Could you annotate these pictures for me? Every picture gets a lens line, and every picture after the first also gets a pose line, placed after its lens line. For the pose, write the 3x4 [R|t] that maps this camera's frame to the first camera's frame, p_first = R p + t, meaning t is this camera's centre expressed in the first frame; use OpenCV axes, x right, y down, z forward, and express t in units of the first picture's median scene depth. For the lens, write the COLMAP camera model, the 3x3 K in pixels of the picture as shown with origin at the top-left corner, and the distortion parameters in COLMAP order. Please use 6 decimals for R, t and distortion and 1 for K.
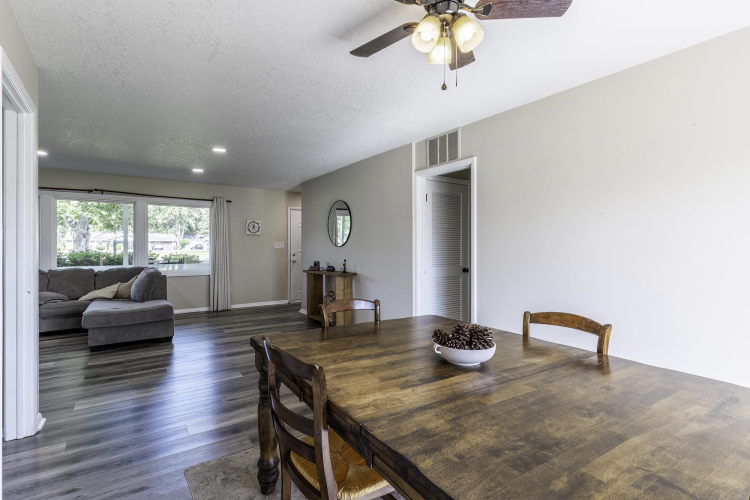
lens RADIAL K [[374.7, 0, 373.9], [0, 374.7, 249.2], [0, 0, 1]] dist [-0.000290, -0.000338]
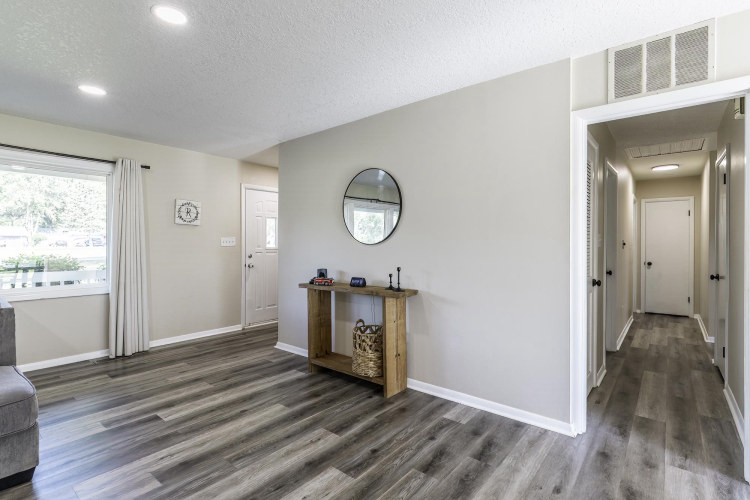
lens RADIAL K [[356.7, 0, 376.3], [0, 356.7, 247.5], [0, 0, 1]] dist [-0.002902, 0.000971]
pose [[0.957679, -0.001057, 0.287837, -0.203142], [-0.000429, 0.999987, 0.005098, -0.004698], [-0.287838, -0.005006, 0.957666, 0.364540]]
